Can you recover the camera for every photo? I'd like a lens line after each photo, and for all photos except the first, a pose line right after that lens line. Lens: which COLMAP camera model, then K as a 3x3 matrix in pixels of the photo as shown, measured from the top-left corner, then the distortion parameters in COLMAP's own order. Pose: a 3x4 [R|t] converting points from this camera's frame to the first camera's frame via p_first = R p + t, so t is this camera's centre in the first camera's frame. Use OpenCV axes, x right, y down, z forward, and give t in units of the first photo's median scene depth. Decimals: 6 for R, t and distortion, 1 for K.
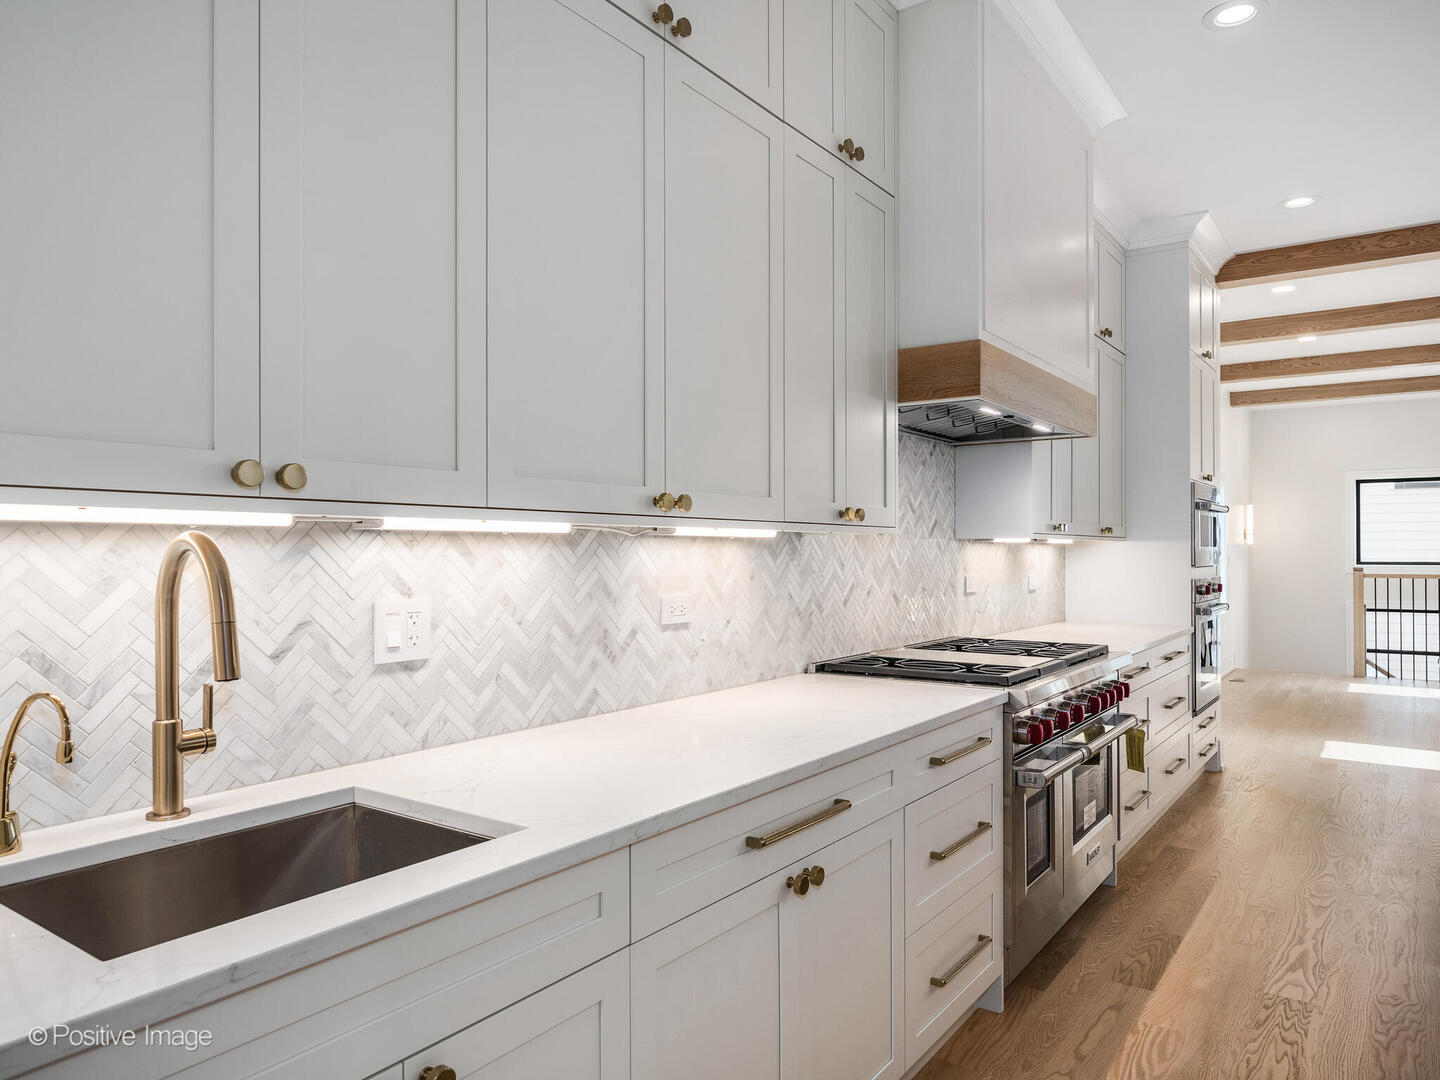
lens RADIAL K [[874.2, 0, 719.1], [0, 874.2, 544.4], [0, 0, 1]] dist [-0.001764, -0.001102]
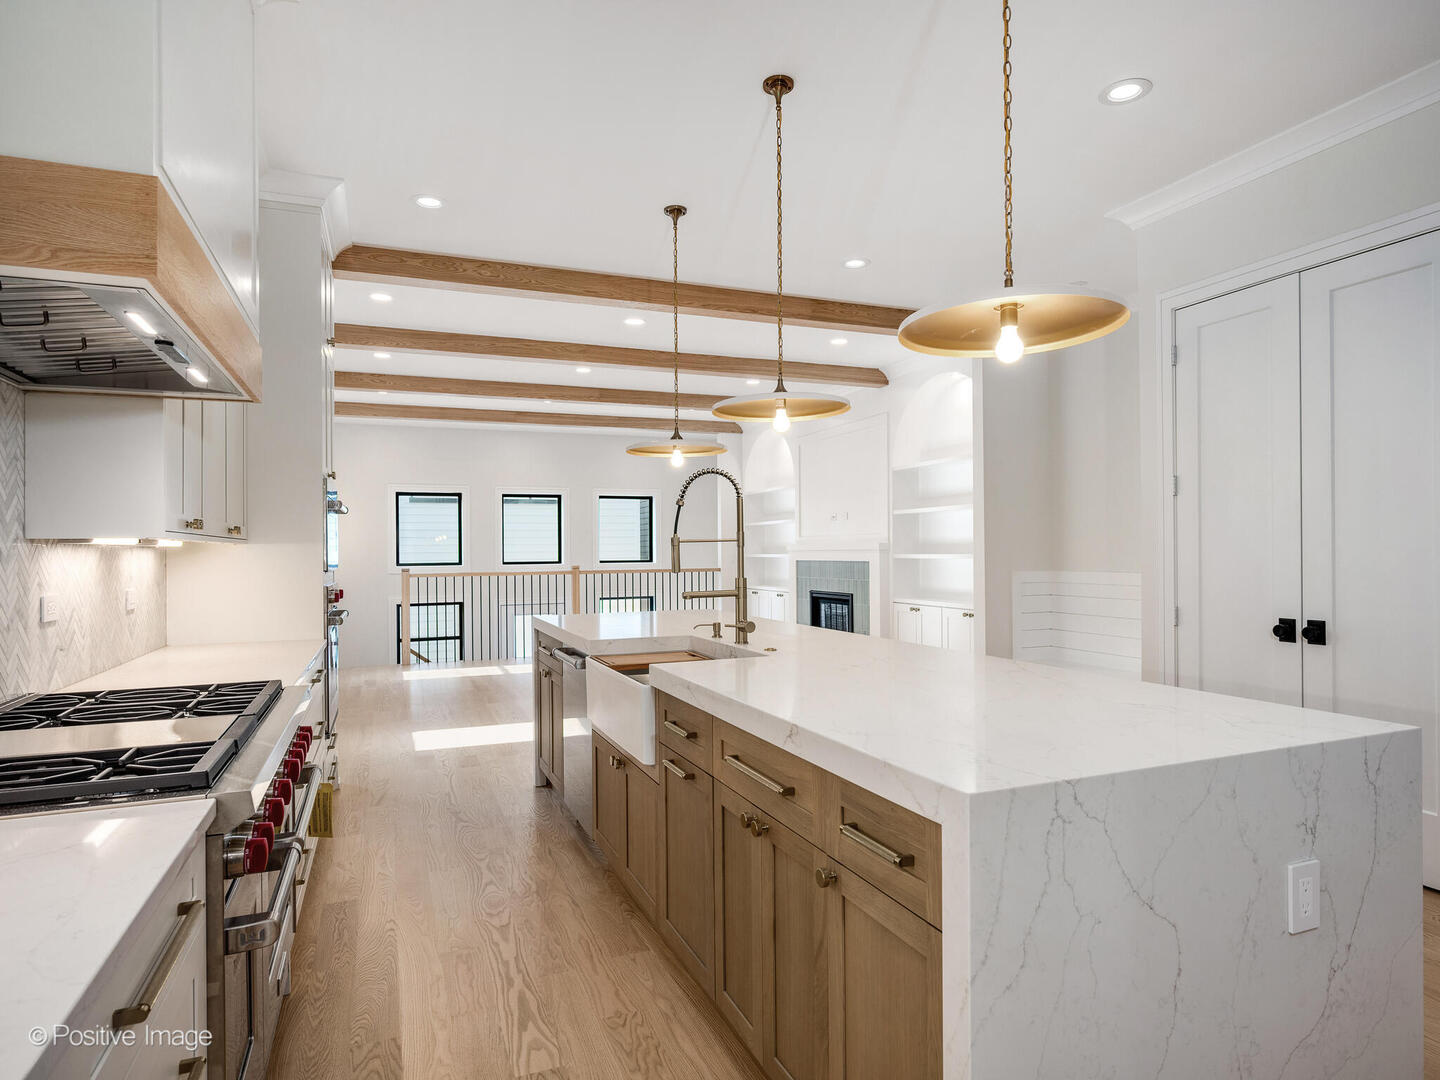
lens RADIAL K [[874.2, 0, 719.1], [0, 874.2, 544.4], [0, 0, 1]] dist [-0.001764, -0.001102]
pose [[0.546978, 0.000066, 0.837147, 0.015769], [0.004551, 0.999985, -0.003053, 0.001841], [-0.837135, 0.005480, 0.546969, 0.217525]]
